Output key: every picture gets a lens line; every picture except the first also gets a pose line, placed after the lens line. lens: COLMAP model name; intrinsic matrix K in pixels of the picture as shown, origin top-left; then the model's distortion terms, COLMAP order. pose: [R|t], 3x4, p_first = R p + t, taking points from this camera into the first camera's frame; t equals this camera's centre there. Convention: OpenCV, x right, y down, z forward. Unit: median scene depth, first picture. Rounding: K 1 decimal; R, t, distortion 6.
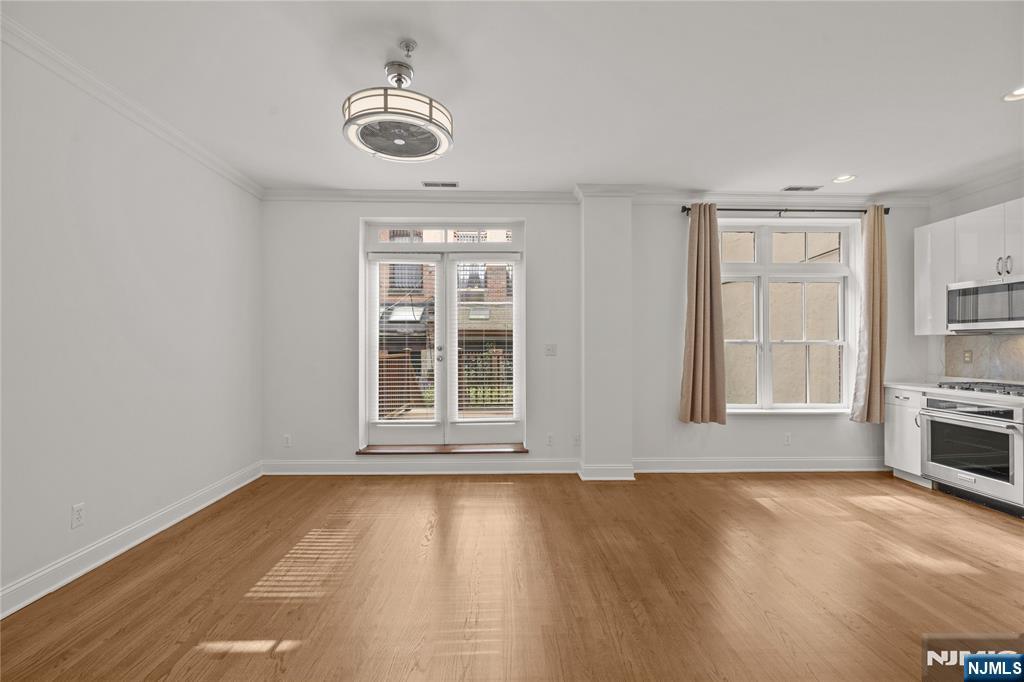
lens RADIAL K [[426.5, 0, 505.4], [0, 426.5, 346.0], [0, 0, 1]] dist [-0.000170, -0.000418]
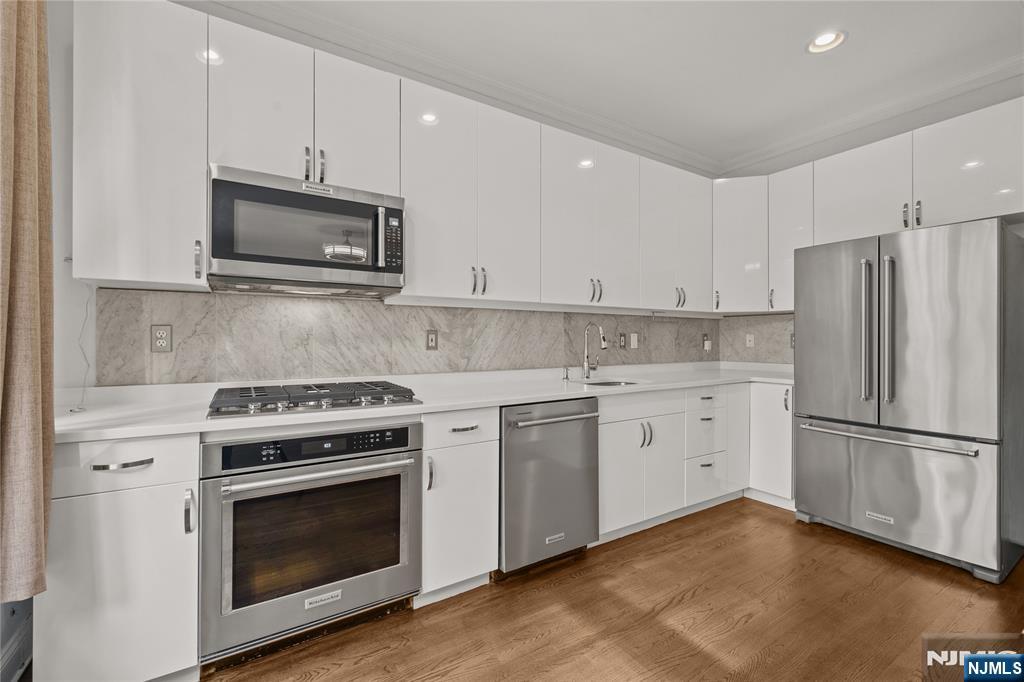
lens RADIAL K [[426.5, 0, 507.6], [0, 426.5, 337.4], [0, 0, 1]] dist [-0.000170, -0.000418]
pose [[-0.512118, 0.003221, 0.858909, 0.489438], [-0.001414, 0.999988, -0.004593, 0.025203], [-0.858914, -0.003567, -0.512107, 0.887747]]
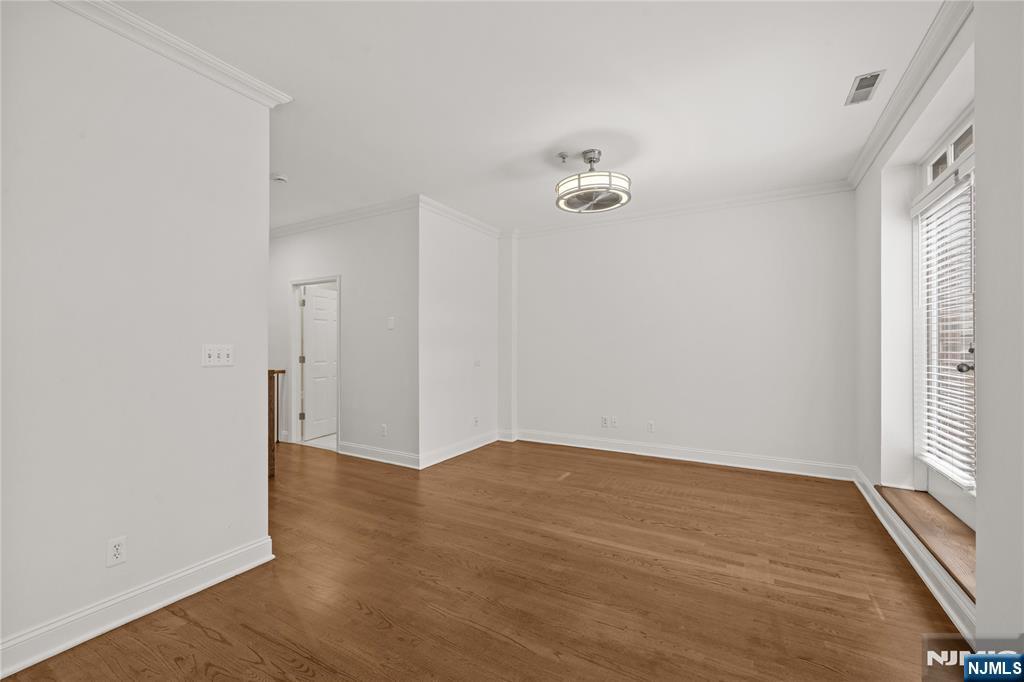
lens RADIAL K [[426.5, 0, 510.2], [0, 426.5, 342.2], [0, 0, 1]] dist [-0.000170, -0.000418]
pose [[-0.518117, -0.004412, -0.855299, 0.636784], [-0.002590, 0.999990, -0.003590, 0.000290], [0.855306, 0.000355, -0.518123, 0.850649]]
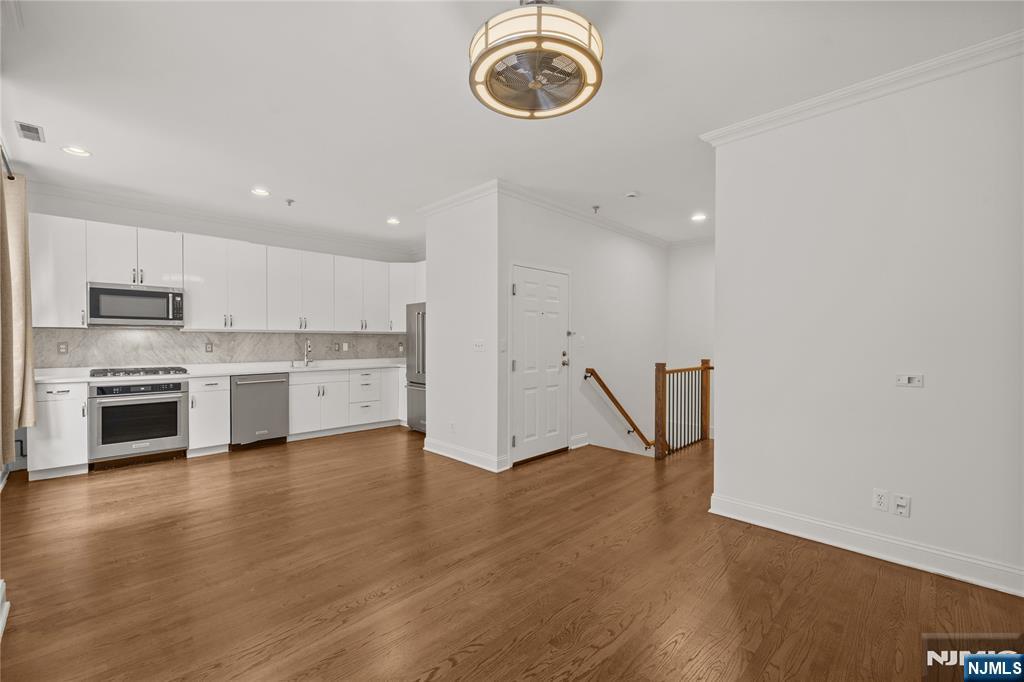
lens RADIAL K [[426.5, 0, 508.9], [0, 426.5, 345.5], [0, 0, 1]] dist [-0.000170, -0.000418]
pose [[-0.691784, -0.010049, 0.722035, -0.452546], [-0.001996, 0.999926, 0.012004, 0.003072], [-0.722102, 0.006863, -0.691752, 0.902473]]
